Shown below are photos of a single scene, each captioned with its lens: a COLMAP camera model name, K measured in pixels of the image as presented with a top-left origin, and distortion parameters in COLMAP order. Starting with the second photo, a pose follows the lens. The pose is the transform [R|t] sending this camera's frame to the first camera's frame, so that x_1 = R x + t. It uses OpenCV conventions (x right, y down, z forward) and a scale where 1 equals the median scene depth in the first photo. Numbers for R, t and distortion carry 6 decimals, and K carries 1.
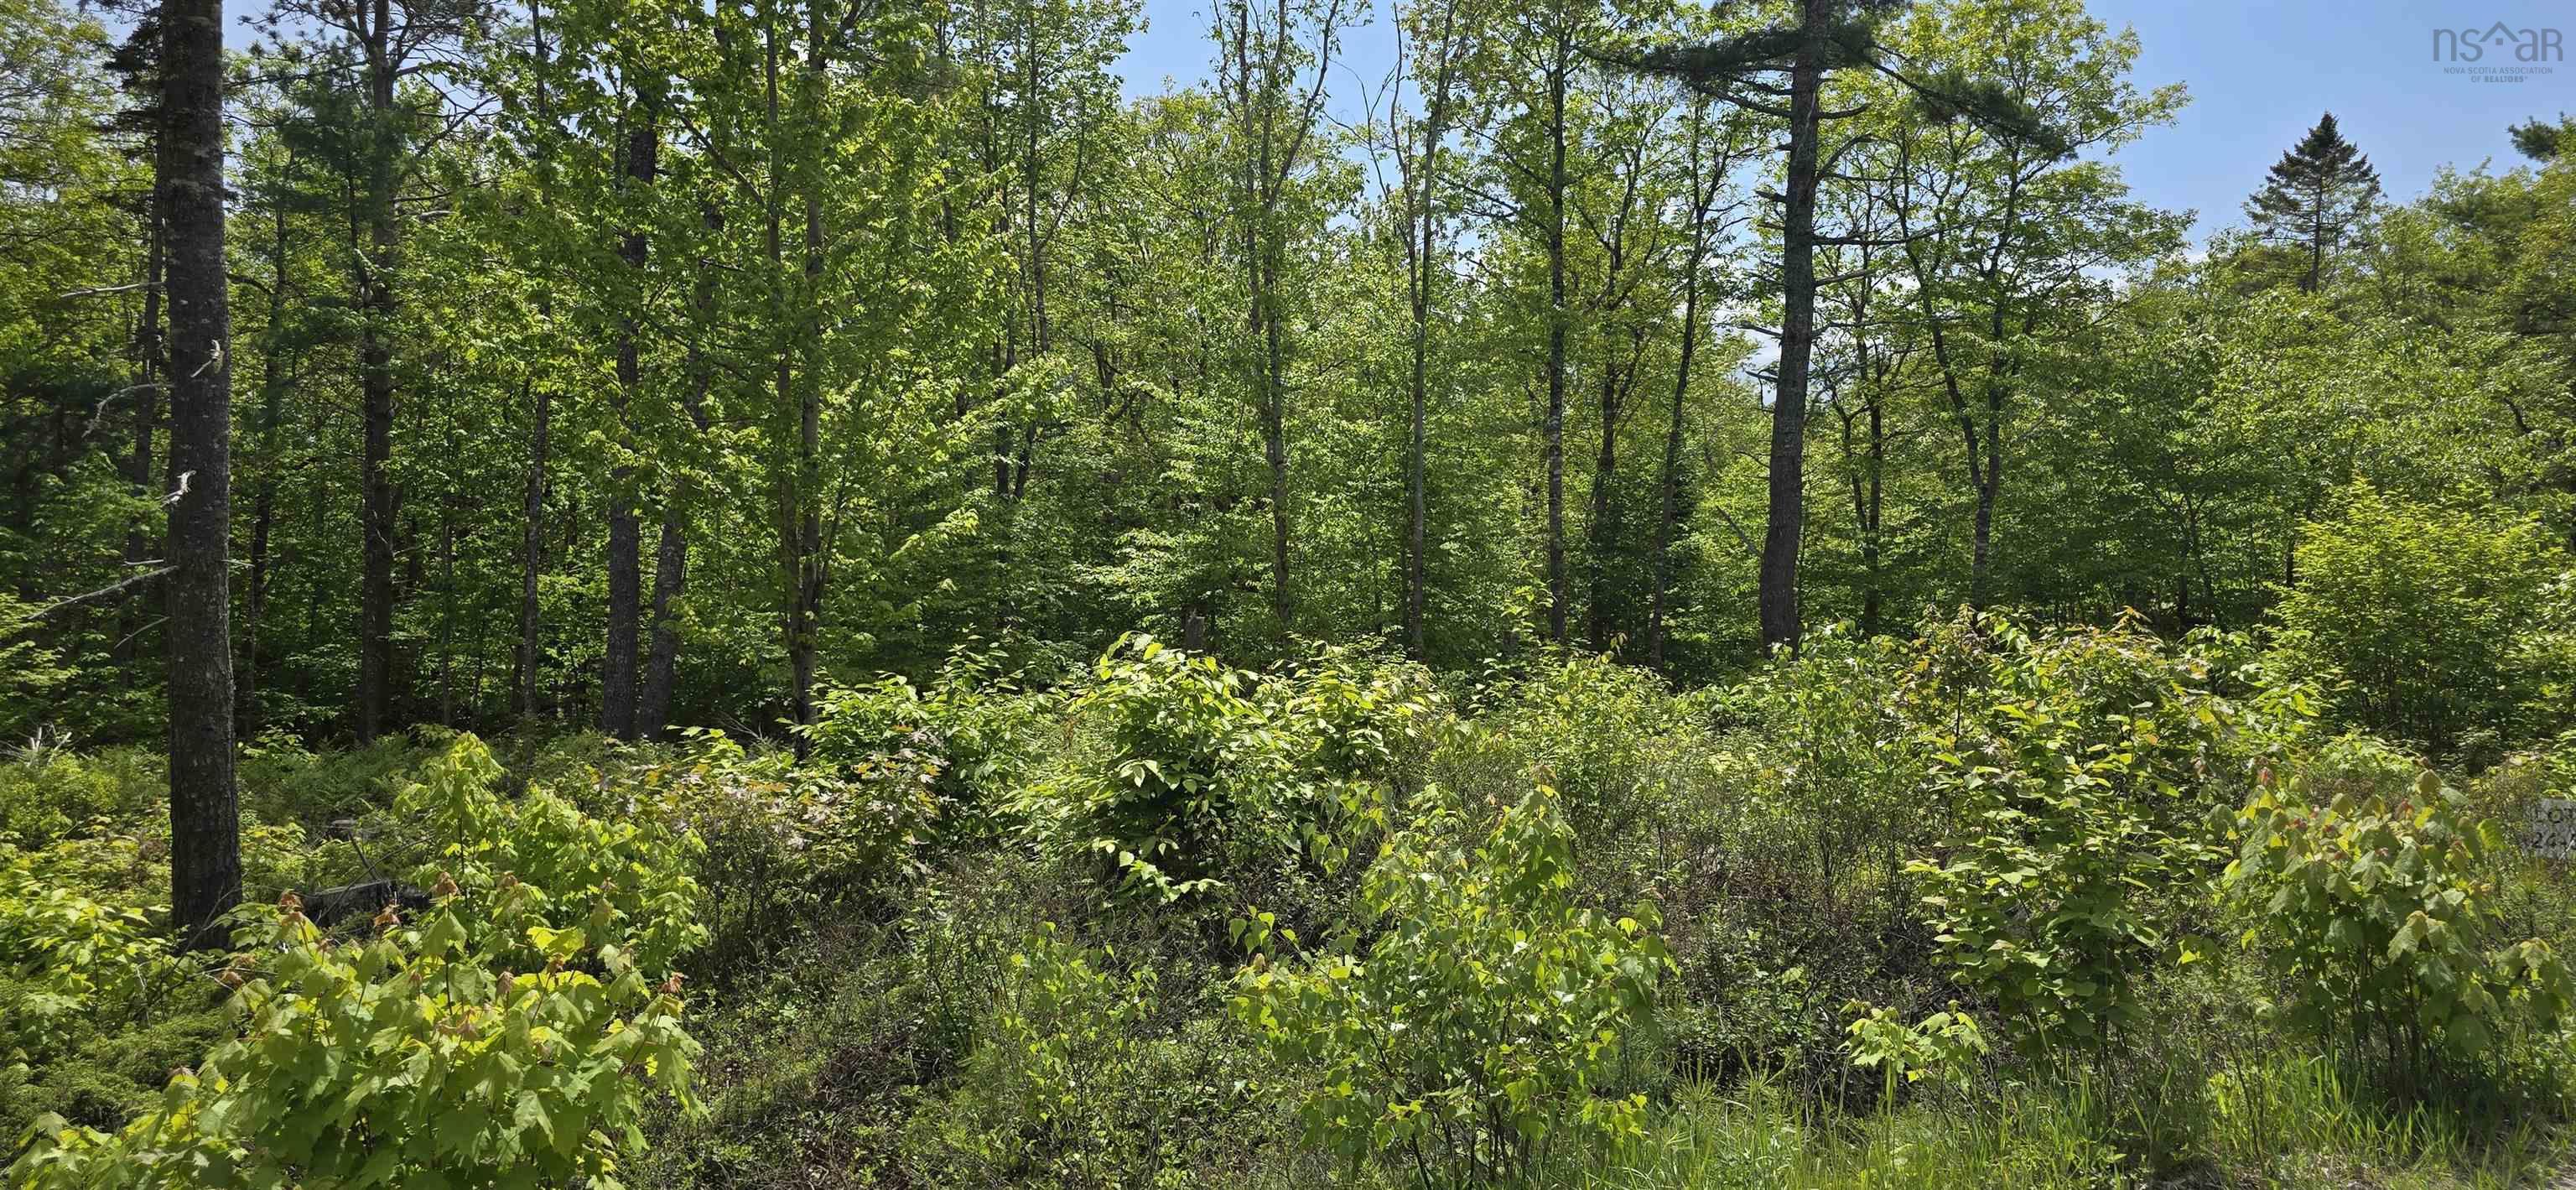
lens RADIAL K [[1815.3, 0, 1308.8], [0, 1815.3, 607.7], [0, 0, 1]] dist [0.050096, -0.043462]
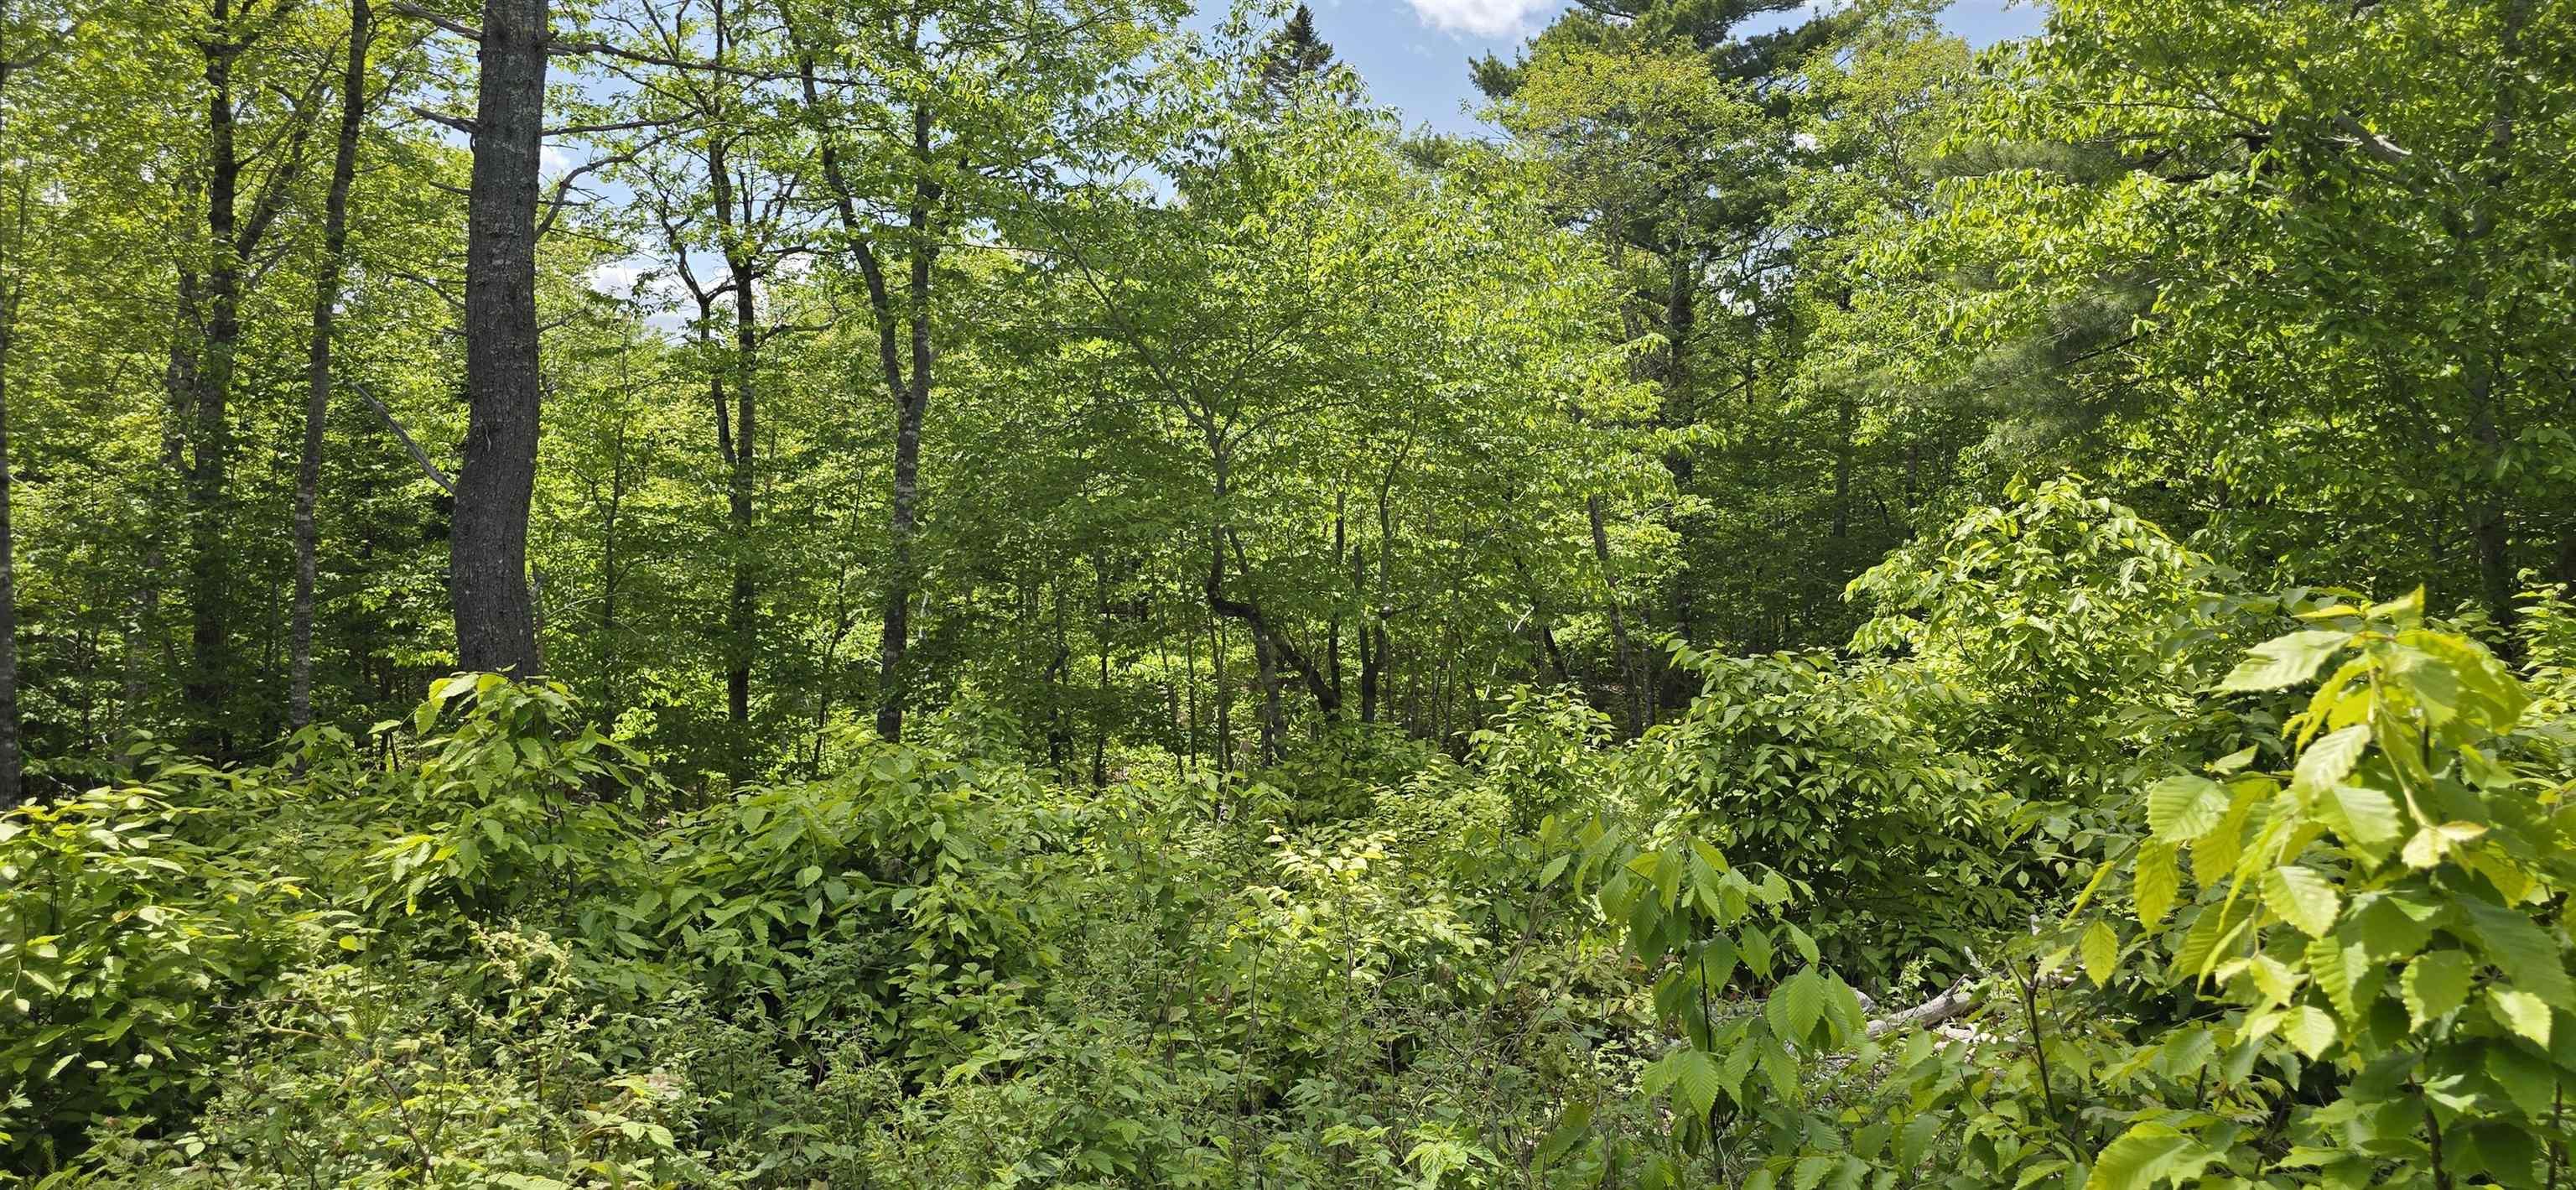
lens RADIAL K [[1815.3, 0, 1306.6], [0, 1815.3, 586.0], [0, 0, 1]] dist [0.050096, -0.043462]
pose [[0.850845, -0.004995, 0.525392, 0.178310], [0.009502, 0.999938, -0.005881, 0.003588], [-0.525330, 0.009997, 0.850840, 0.448405]]
